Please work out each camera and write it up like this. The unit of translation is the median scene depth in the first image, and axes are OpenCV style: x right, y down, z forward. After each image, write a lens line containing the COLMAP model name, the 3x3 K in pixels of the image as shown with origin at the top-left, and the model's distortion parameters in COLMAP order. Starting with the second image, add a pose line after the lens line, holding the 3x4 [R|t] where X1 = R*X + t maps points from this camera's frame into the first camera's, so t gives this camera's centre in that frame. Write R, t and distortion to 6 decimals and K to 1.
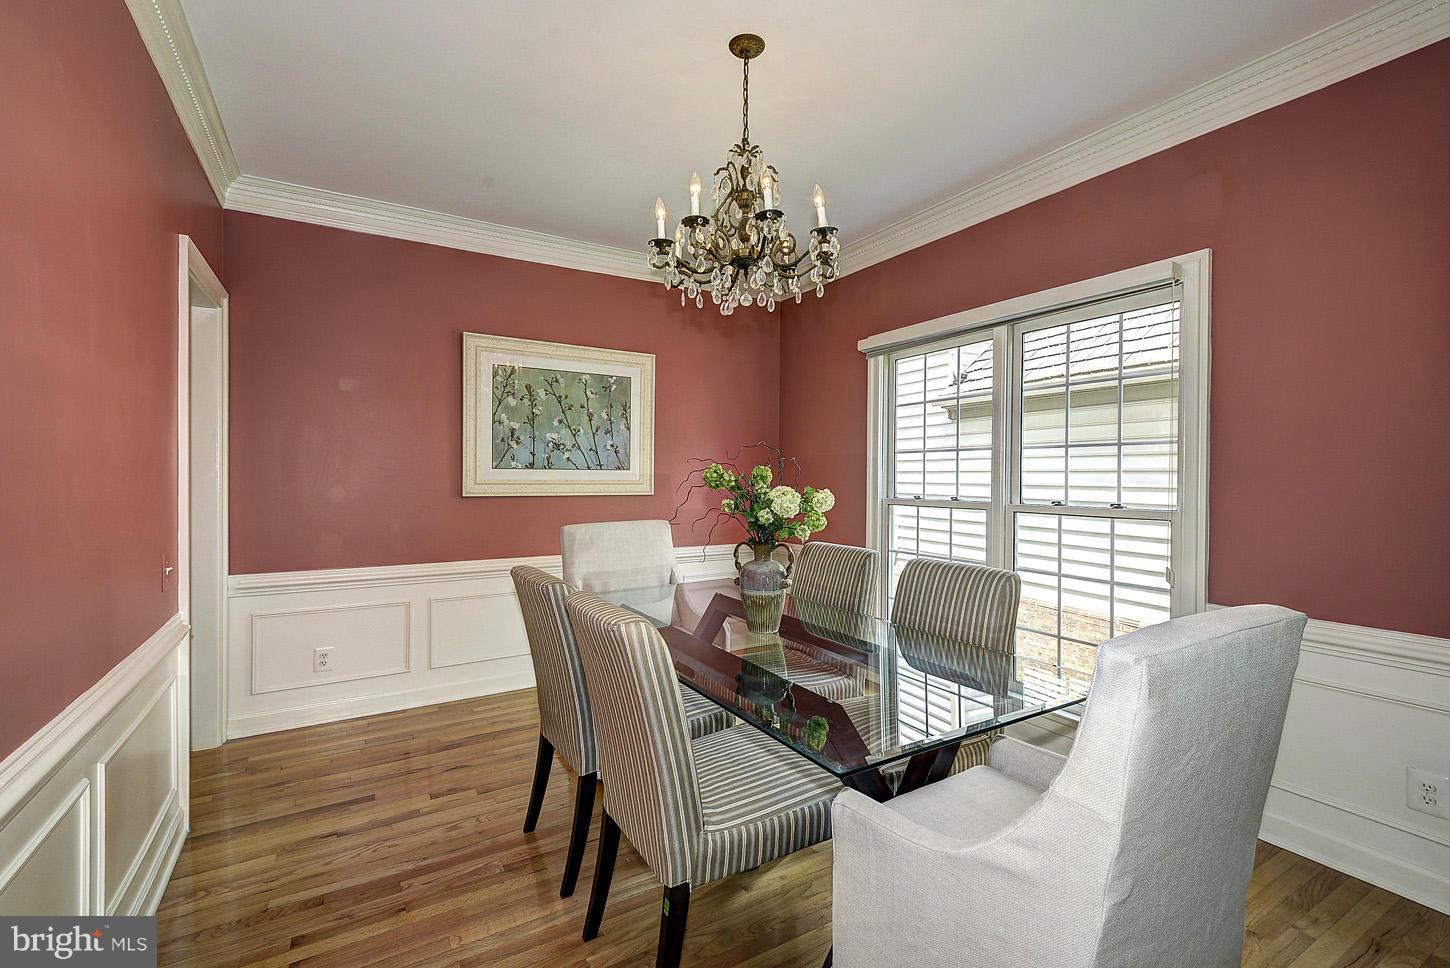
lens RADIAL K [[651.7, 0, 732.8], [0, 651.7, 486.0], [0, 0, 1]] dist [0.006511, -0.001567]
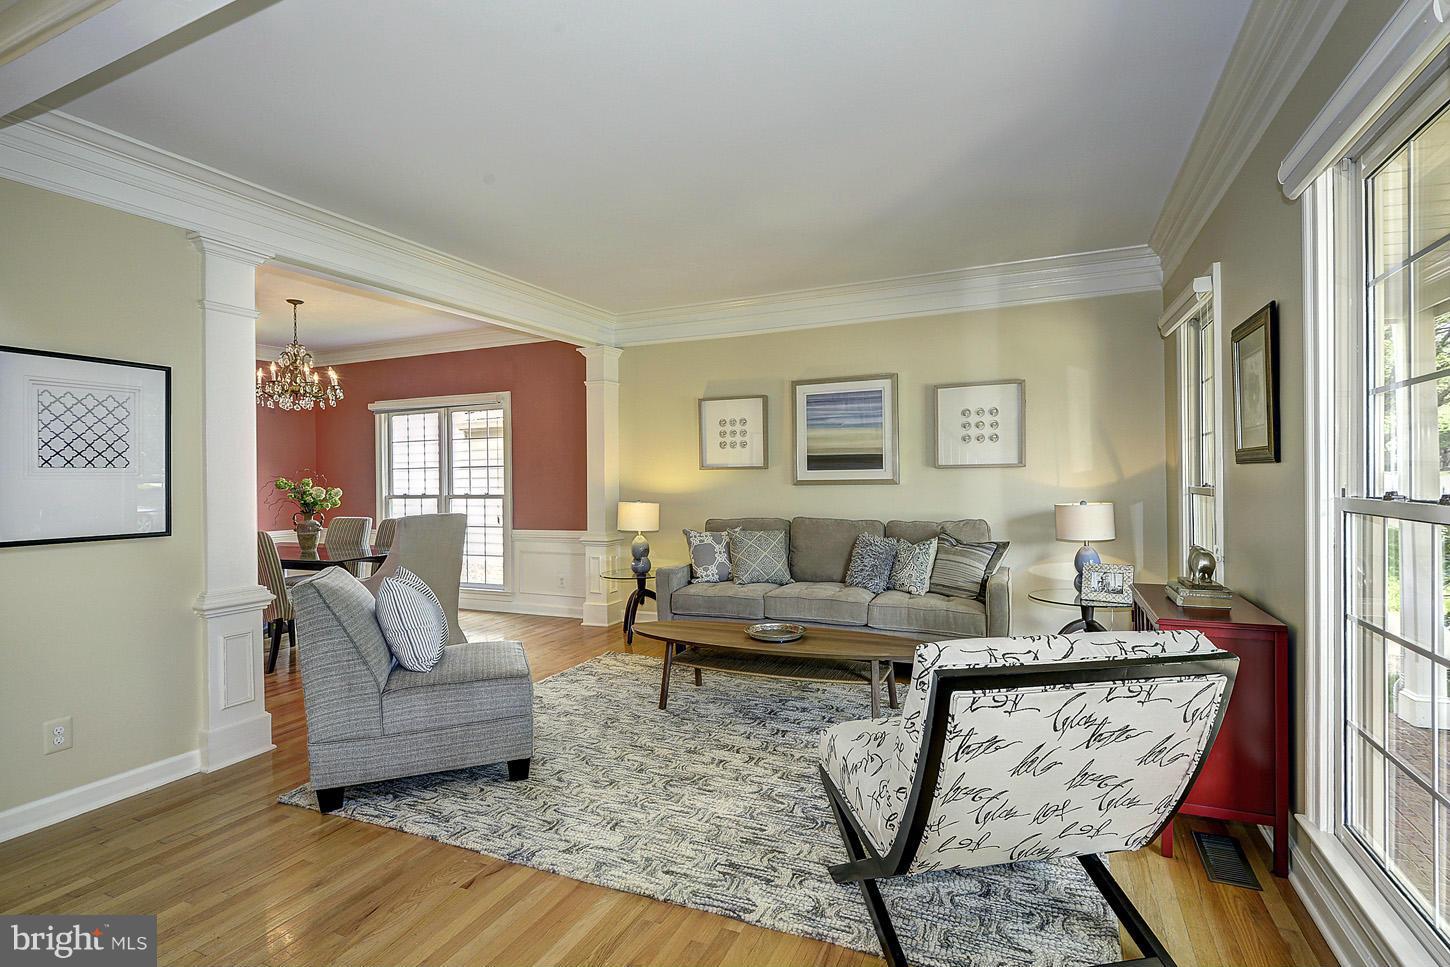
lens RADIAL K [[691.7, 0, 731.0], [0, 691.7, 479.5], [0, 0, 1]] dist [0.010979, 0.000333]
pose [[0.818298, -0.017099, 0.574539, -0.079838], [0.028547, 0.999533, -0.010913, 0.023303], [-0.574084, 0.025332, 0.818404, -1.074585]]
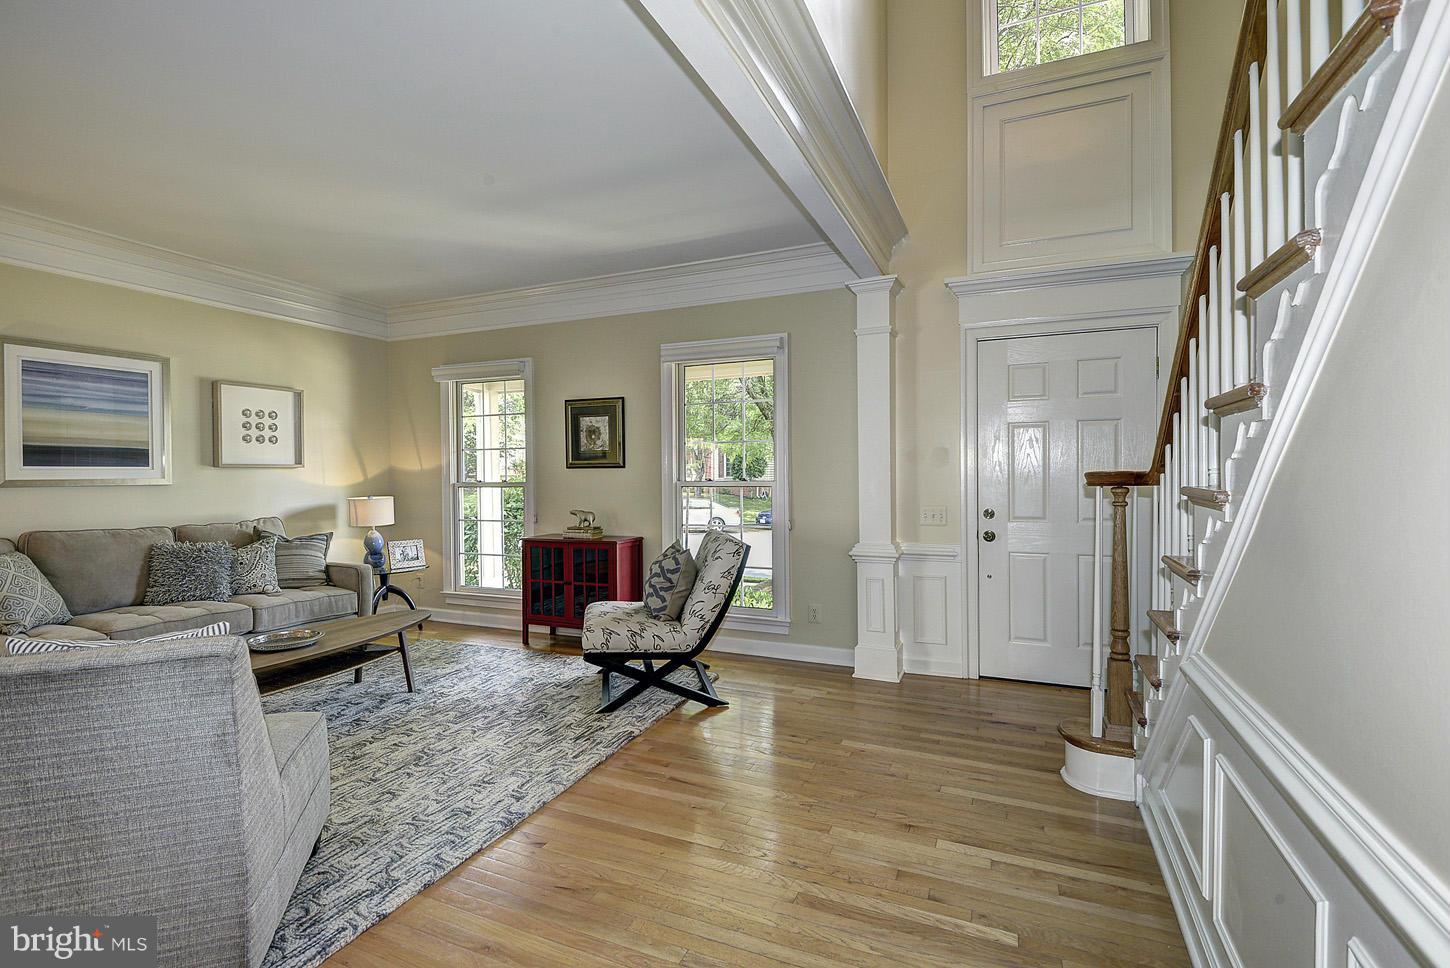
lens RADIAL K [[651.7, 0, 722.7], [0, 651.7, 474.8], [0, 0, 1]] dist [0.006511, -0.001567]
pose [[-0.579735, -0.001255, 0.814804, -0.489124], [0.020800, 0.999650, 0.016339, 0.012185], [-0.814540, 0.026420, -0.579506, -0.296885]]
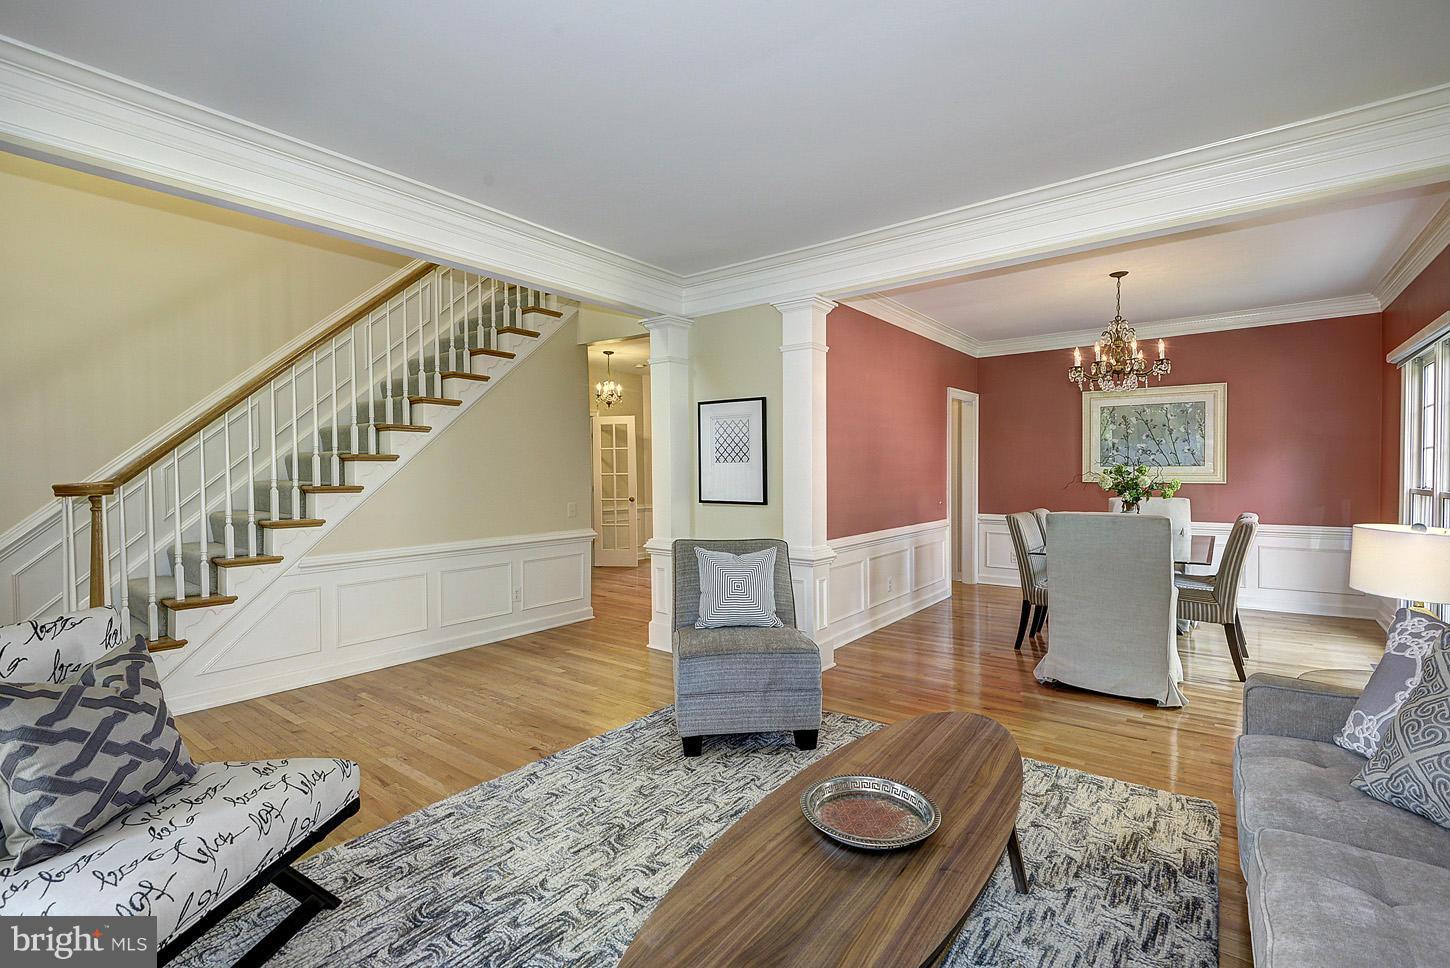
lens RADIAL K [[651.7, 0, 735.1], [0, 651.7, 481.7], [0, 0, 1]] dist [0.006511, -0.001567]
pose [[0.375957, 0.012191, -0.926557, 0.872887], [-0.009964, 0.999909, 0.009113, 0.008954], [0.926584, 0.005807, 0.376044, -0.560093]]
